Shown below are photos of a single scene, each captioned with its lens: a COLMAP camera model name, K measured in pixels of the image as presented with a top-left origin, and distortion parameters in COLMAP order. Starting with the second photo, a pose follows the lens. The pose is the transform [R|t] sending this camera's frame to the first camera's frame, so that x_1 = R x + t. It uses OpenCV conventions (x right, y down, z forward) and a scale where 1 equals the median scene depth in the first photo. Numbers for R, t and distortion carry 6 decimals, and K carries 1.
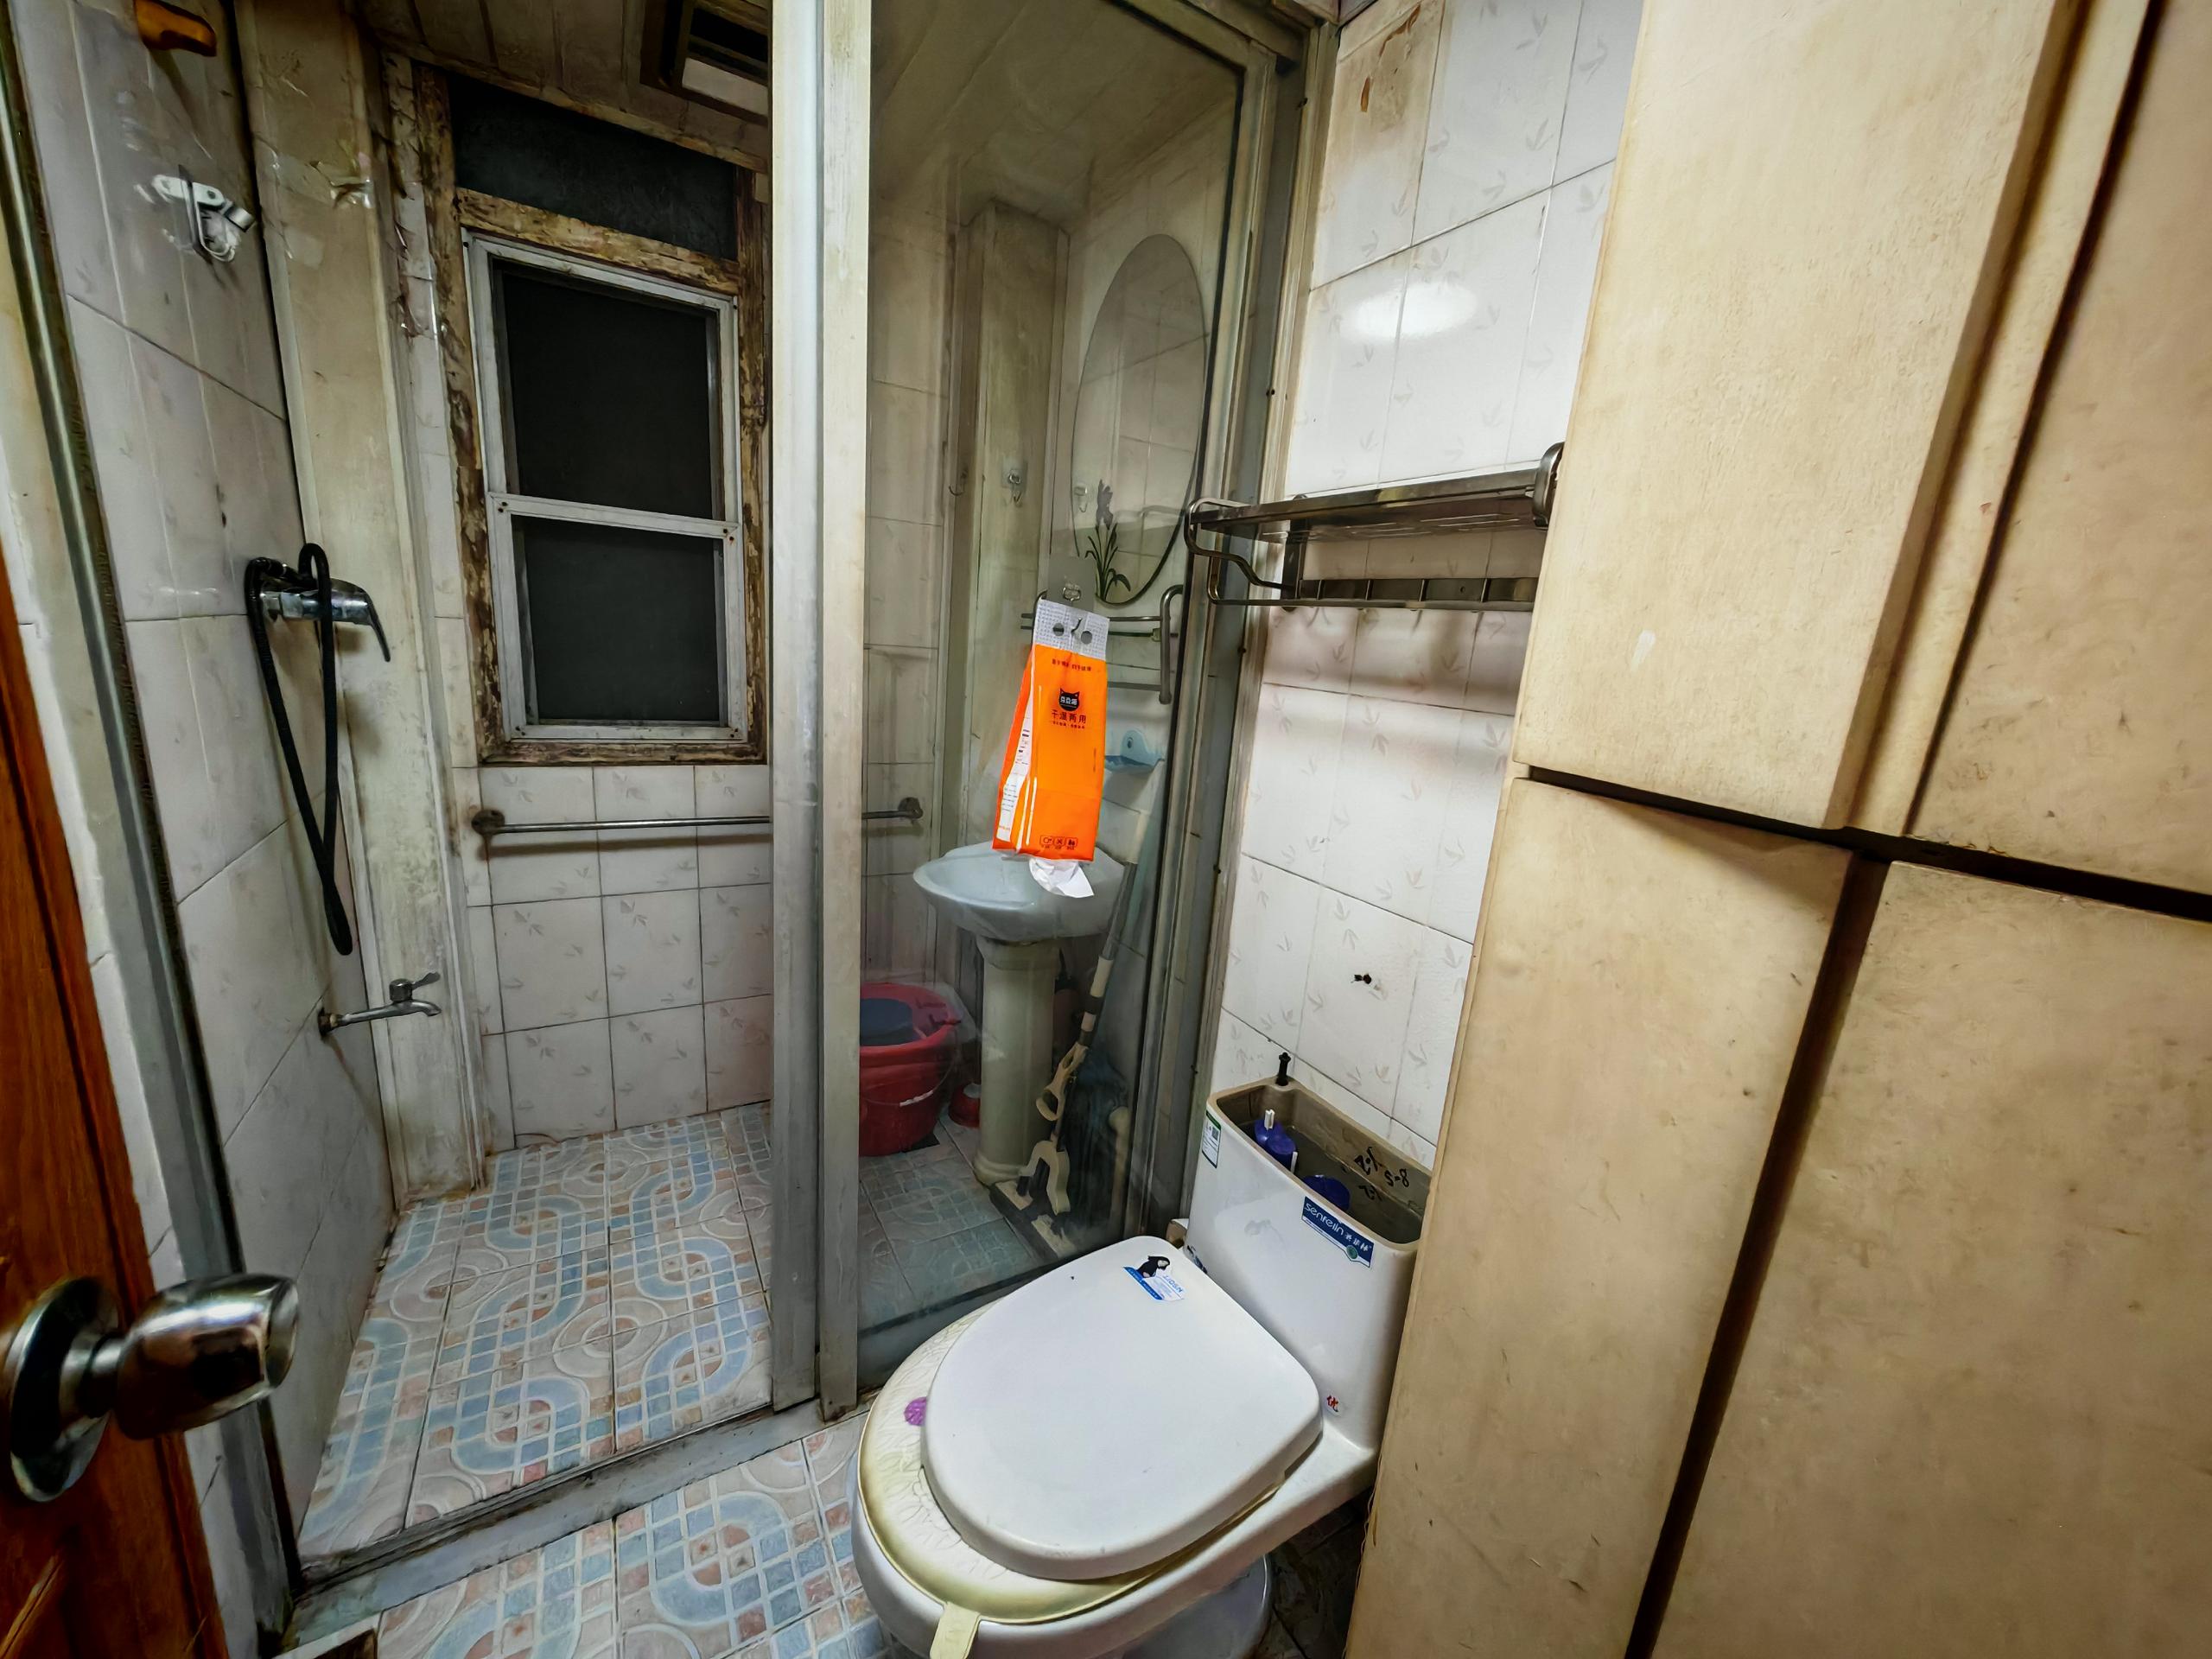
lens RADIAL K [[833.9, 0, 1107.6], [0, 833.9, 834.6], [0, 0, 1]] dist [-0.000725, -0.000020]
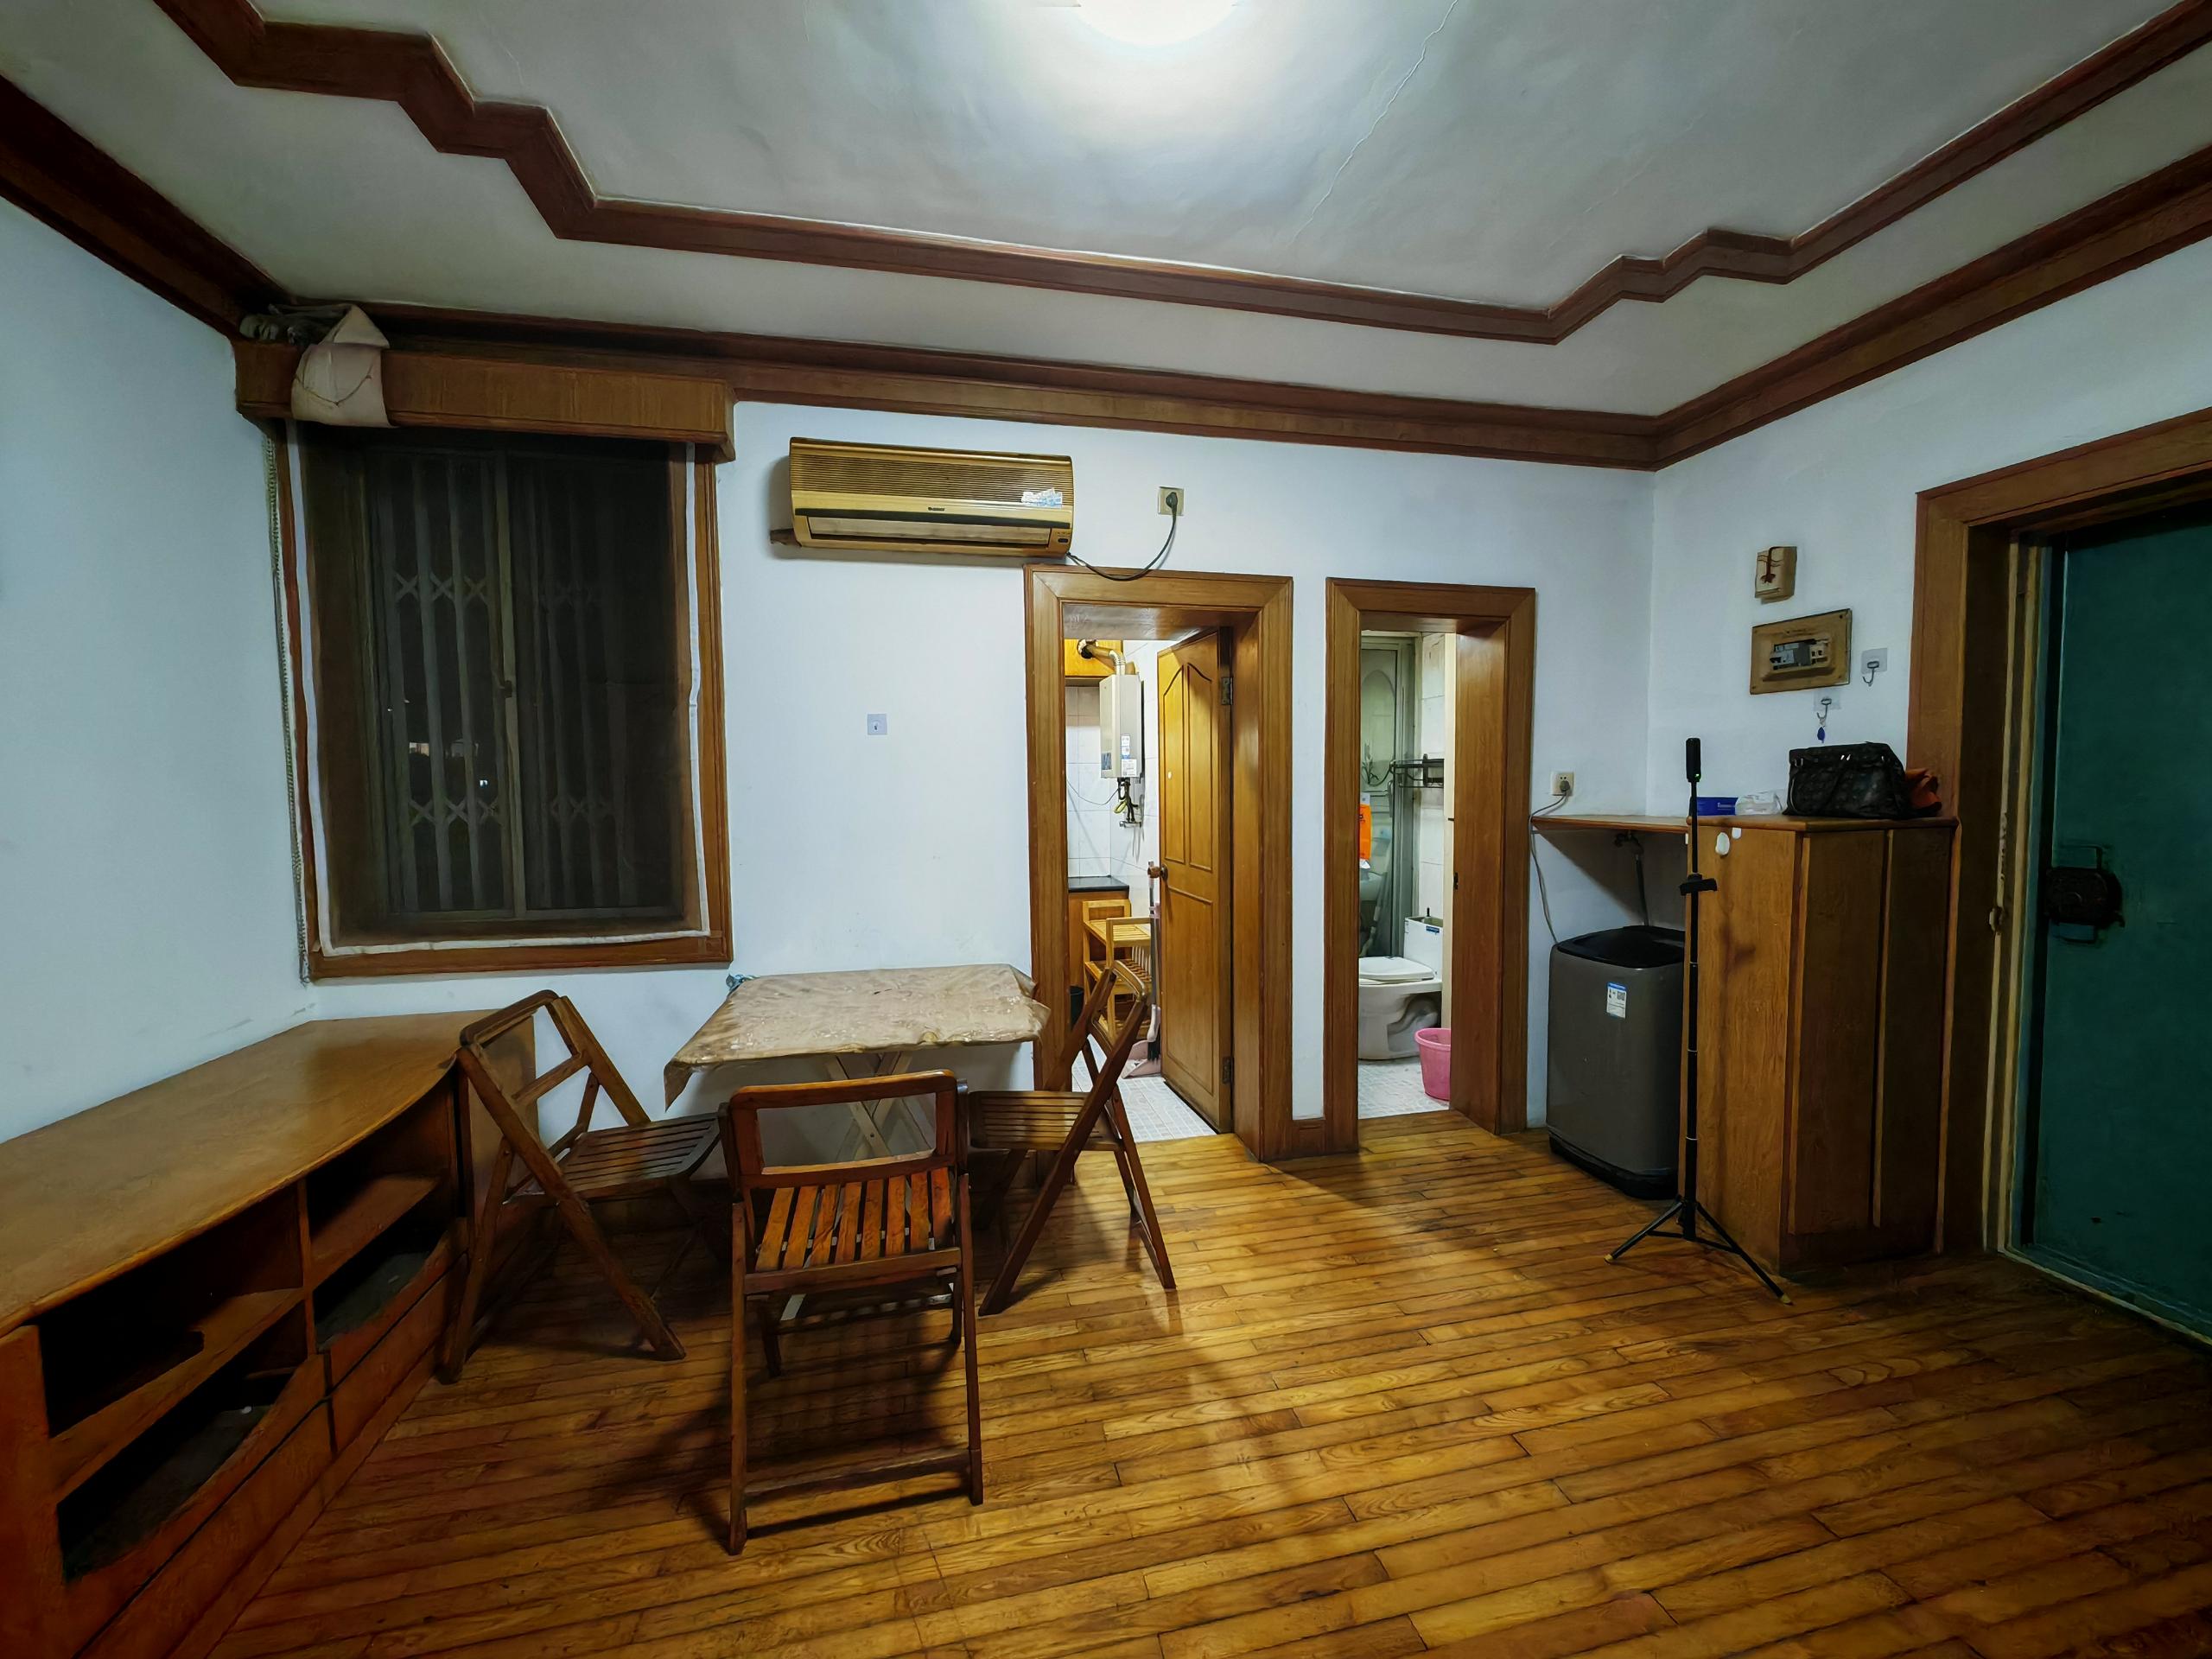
lens RADIAL K [[833.9, 0, 1100.0], [0, 833.9, 826.7], [0, 0, 1]] dist [-0.000725, -0.000020]
pose [[0.944237, -0.071570, -0.321395, 0.043984], [0.011770, 0.982804, -0.184278, 0.476730], [0.329057, 0.170220, 0.928842, -2.442858]]
